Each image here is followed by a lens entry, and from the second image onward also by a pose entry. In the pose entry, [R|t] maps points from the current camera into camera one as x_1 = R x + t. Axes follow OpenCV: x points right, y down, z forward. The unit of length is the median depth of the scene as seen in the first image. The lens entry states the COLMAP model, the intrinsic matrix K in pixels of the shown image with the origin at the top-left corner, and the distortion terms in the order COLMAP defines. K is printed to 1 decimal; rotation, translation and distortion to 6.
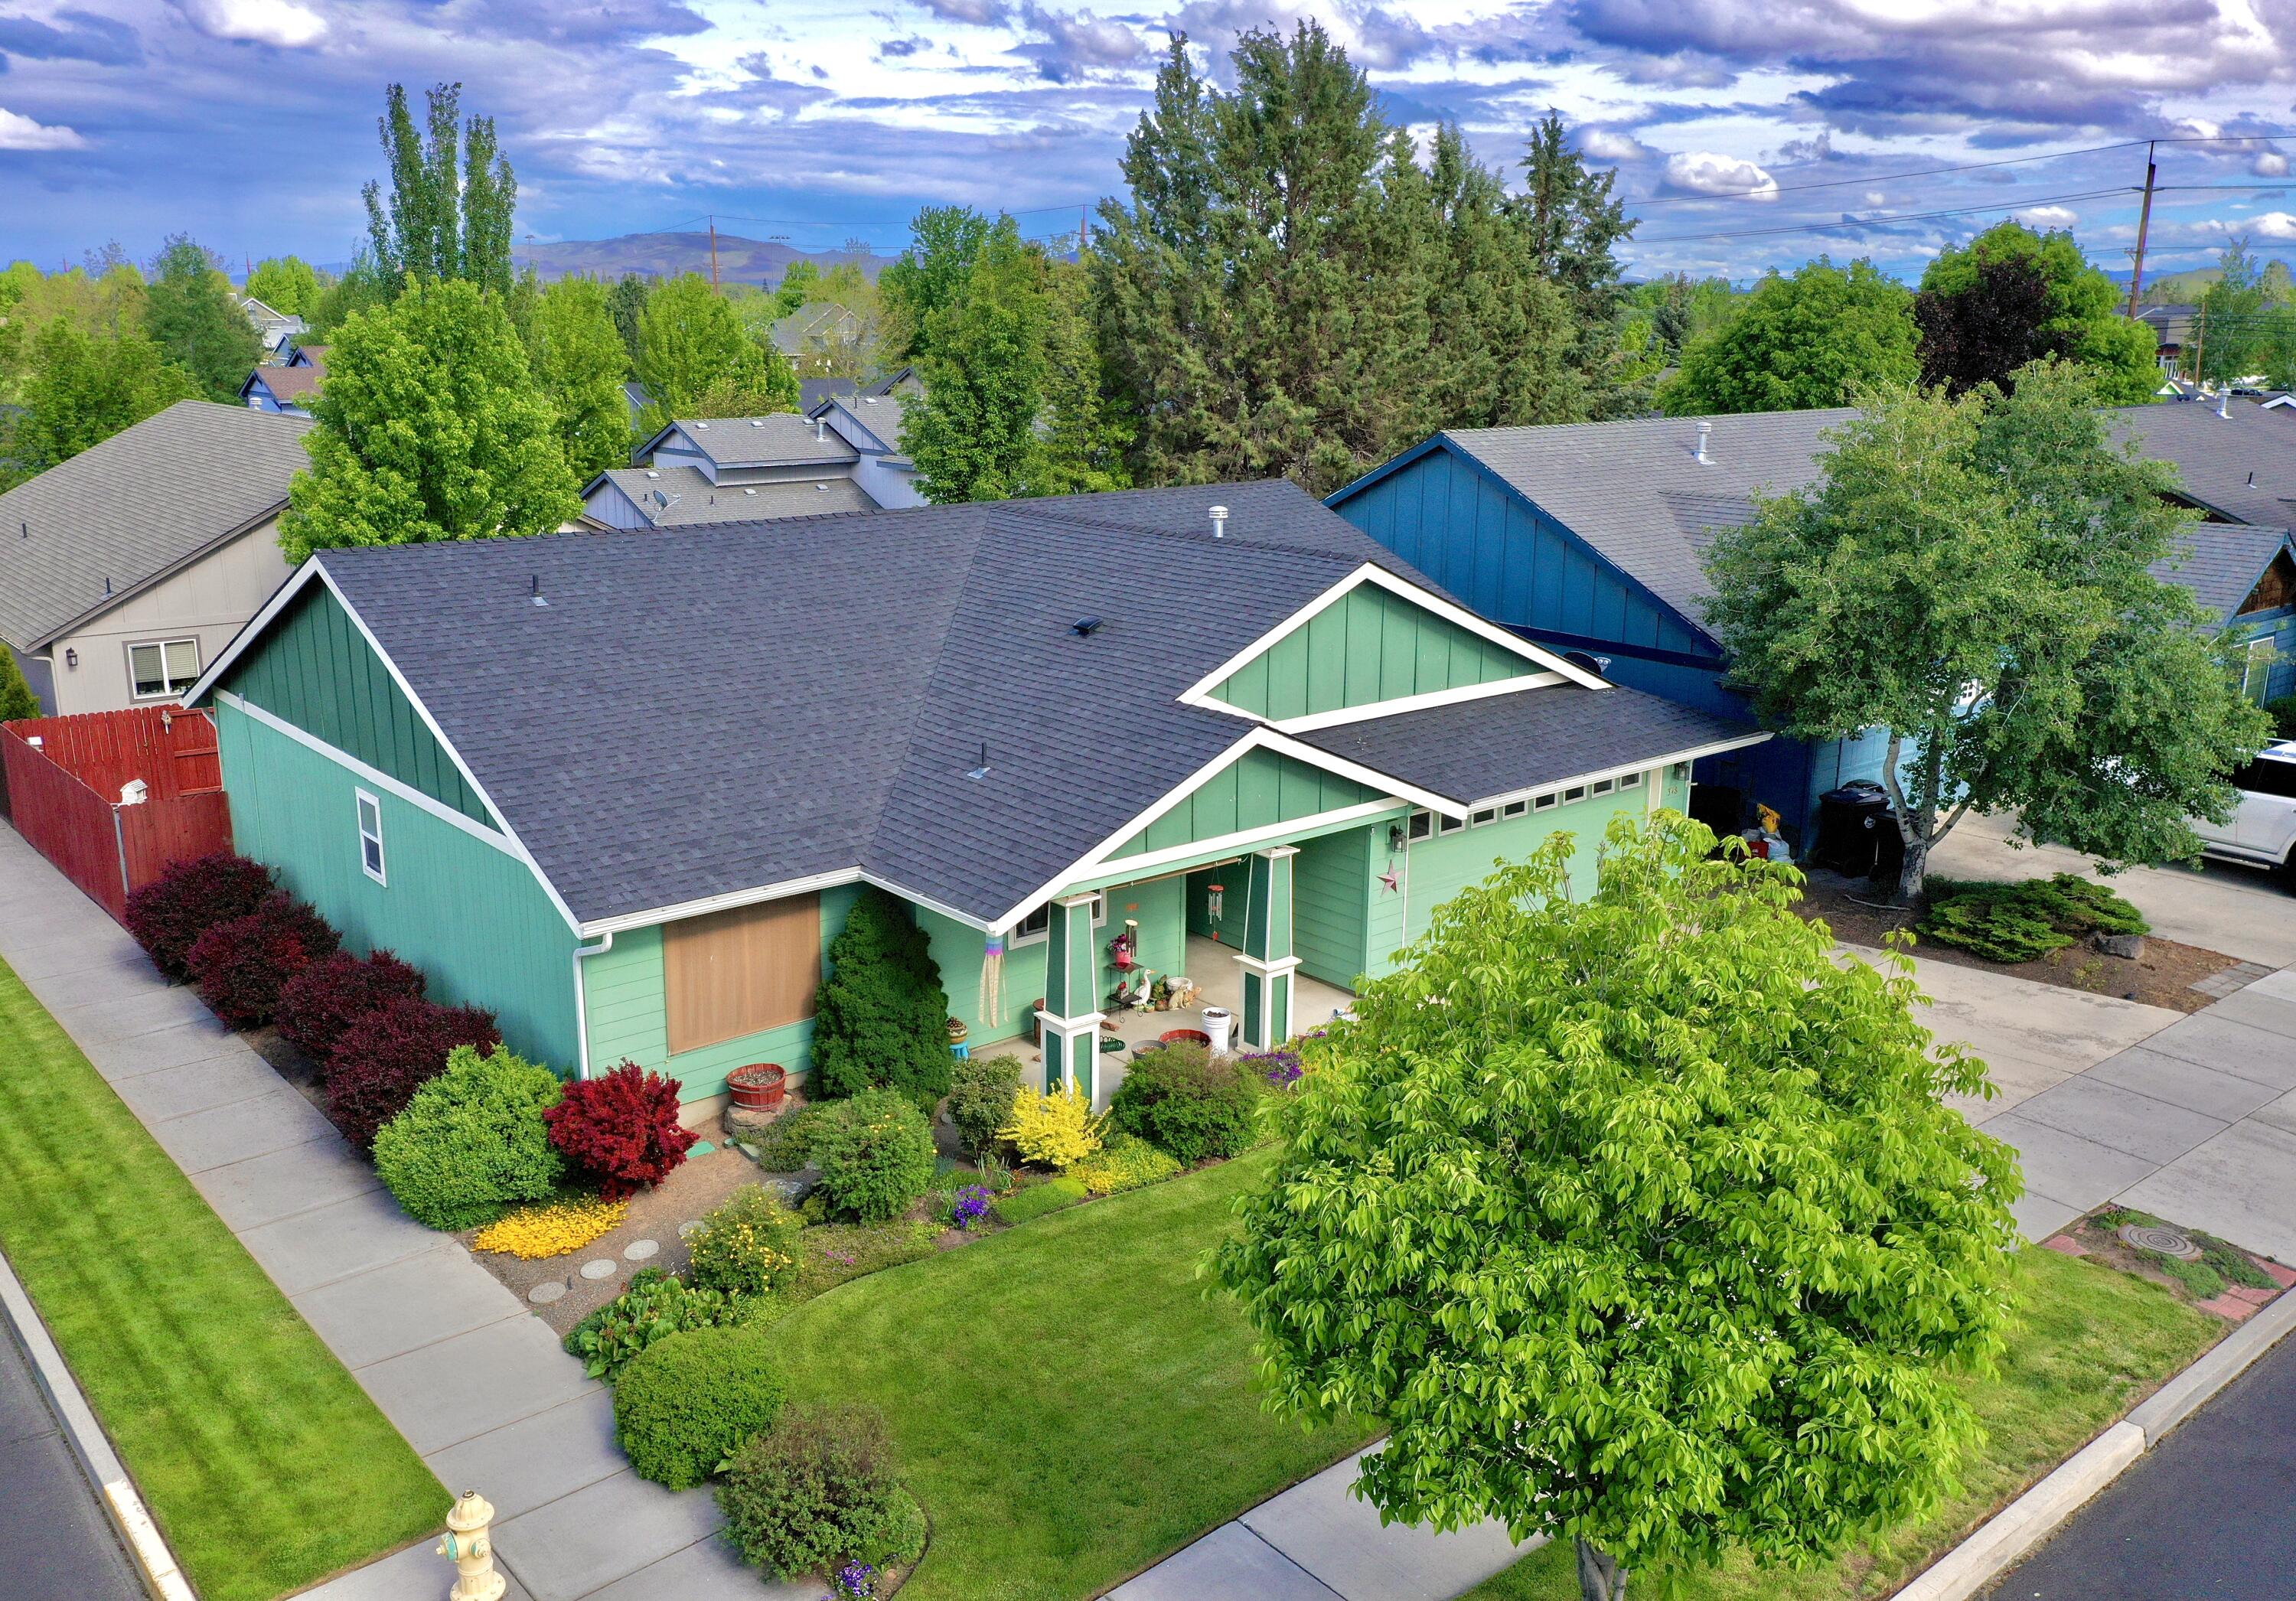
lens RADIAL K [[1906.6, 0, 1130.2], [0, 1906.6, 793.9], [0, 0, 1]] dist [0.007401, 0.004526]
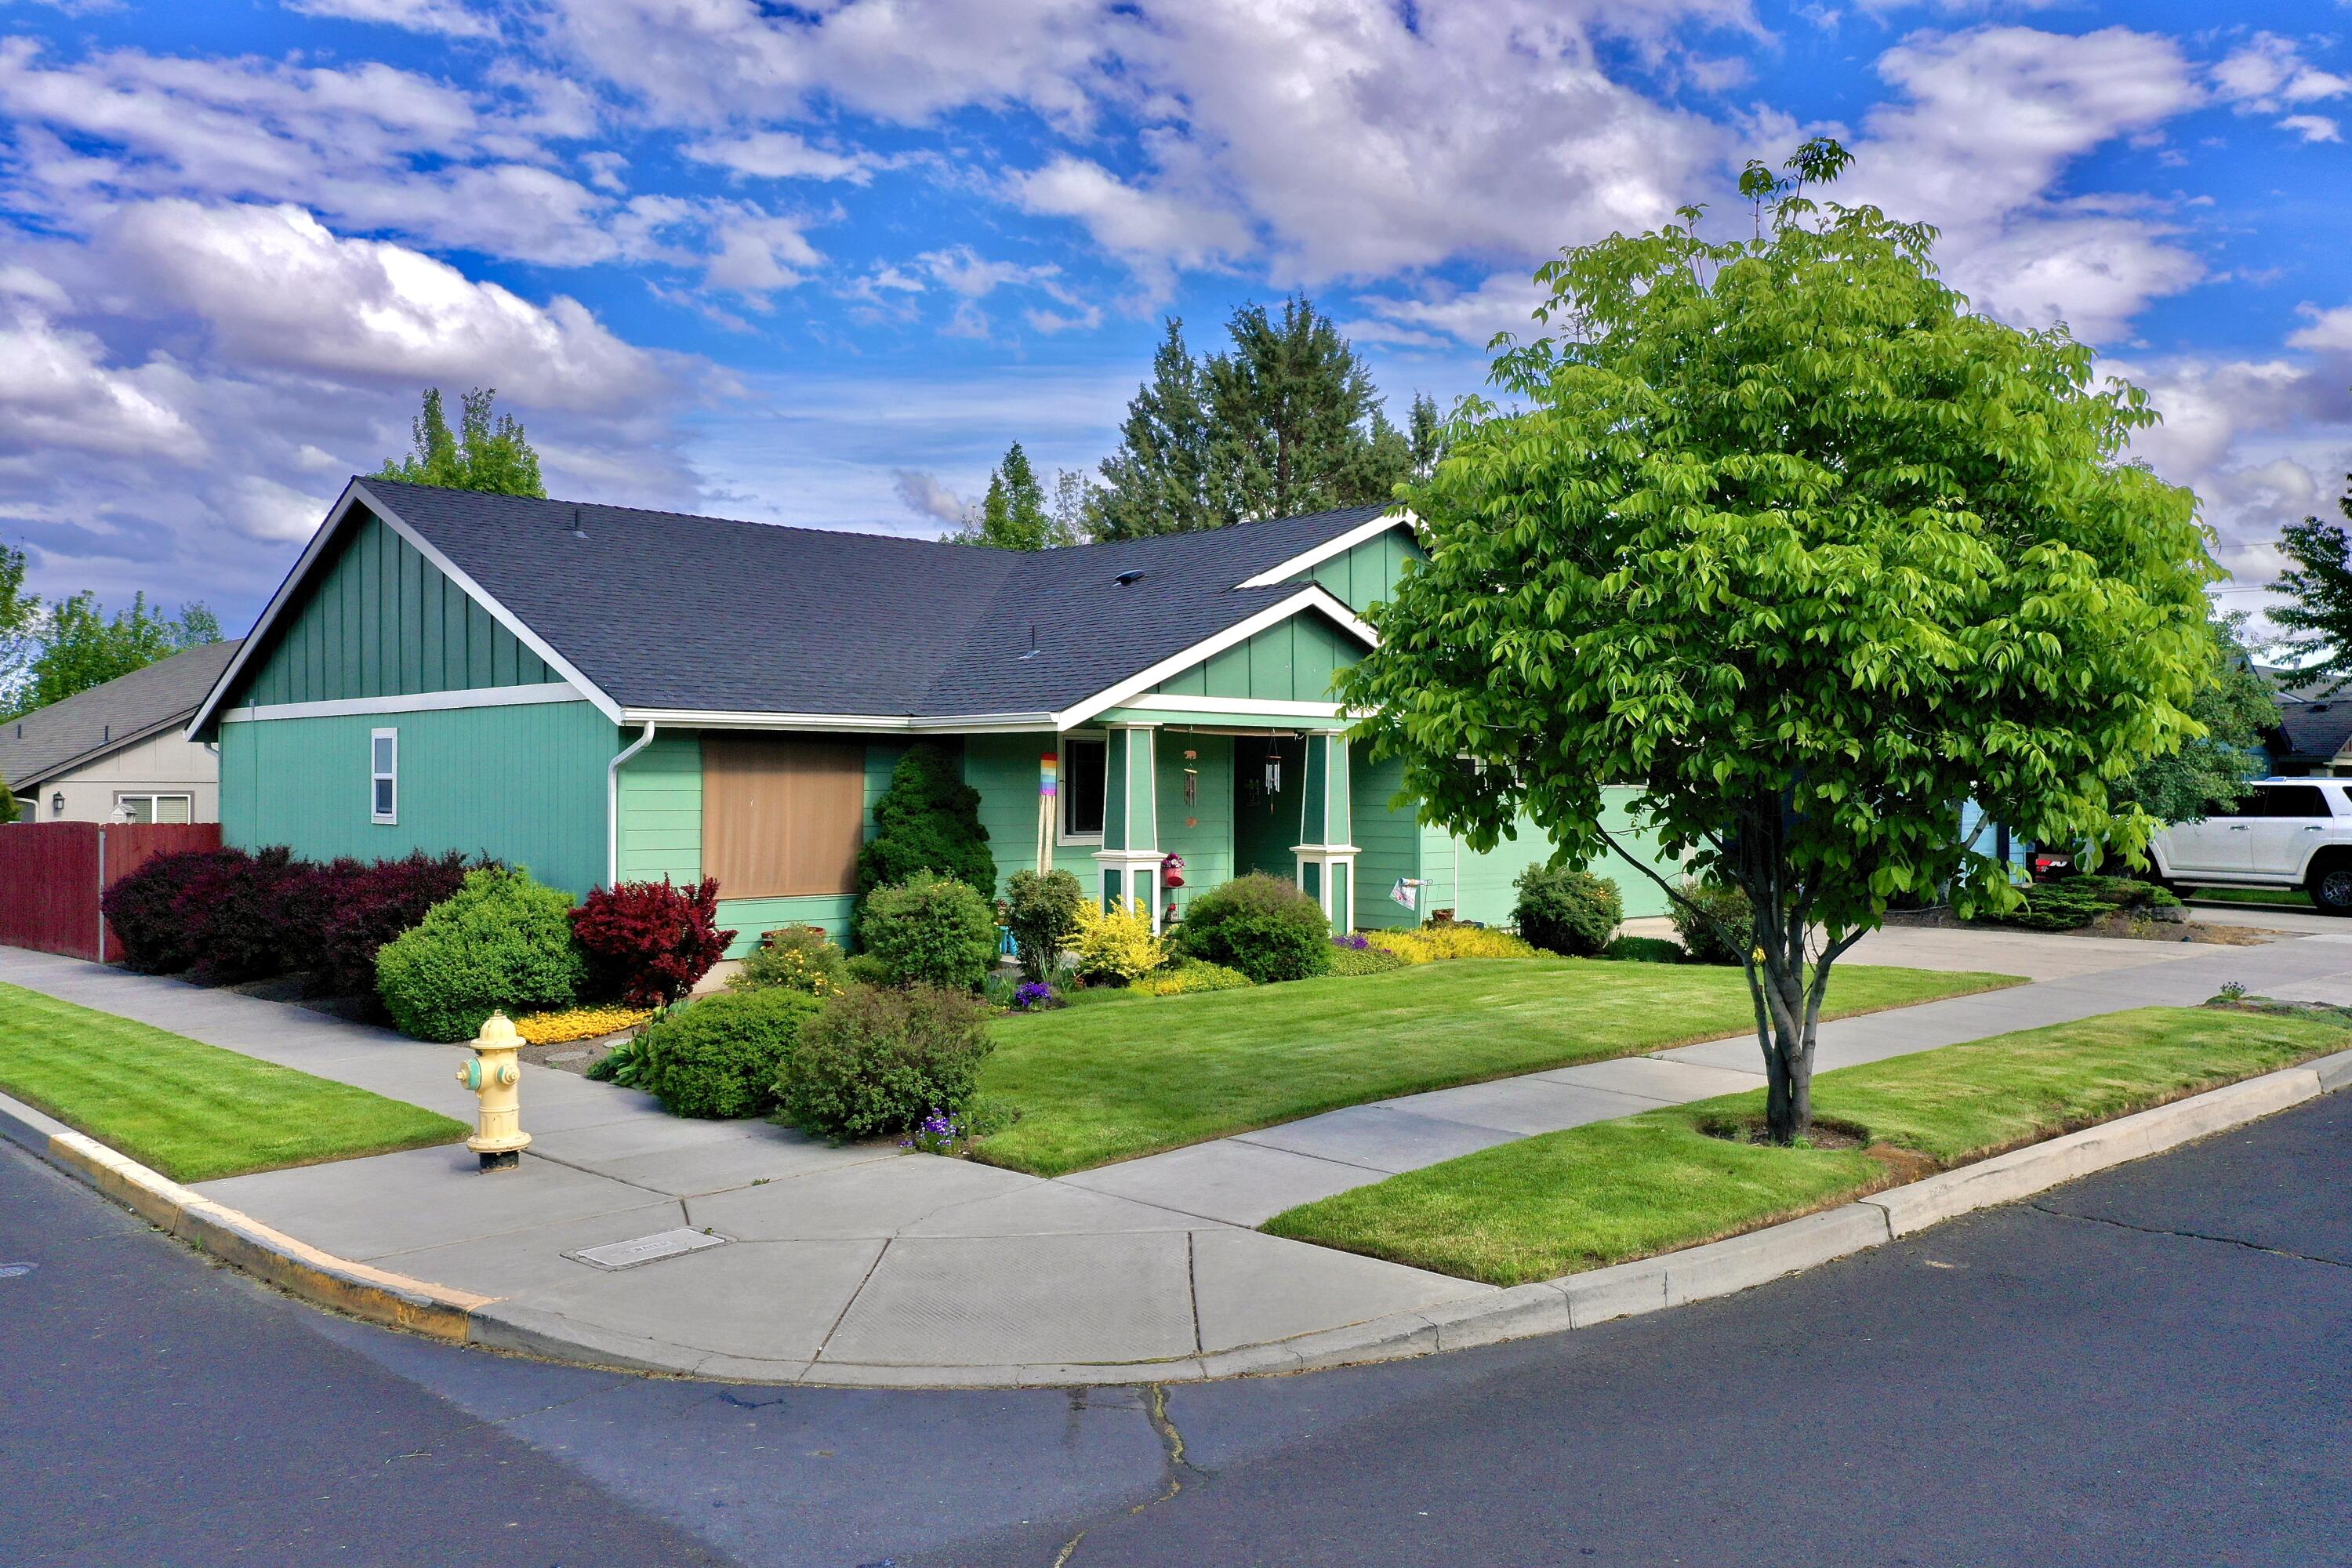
lens RADIAL K [[1868.6, 0, 1198.0], [0, 1868.6, 790.7], [0, 0, 1]] dist [0.006342, 0.006223]
pose [[0.998558, -0.000281, 0.053685, -0.045581], [0.013581, 0.968779, -0.247553, 0.305444], [-0.051939, 0.247925, 0.967386, 0.081137]]
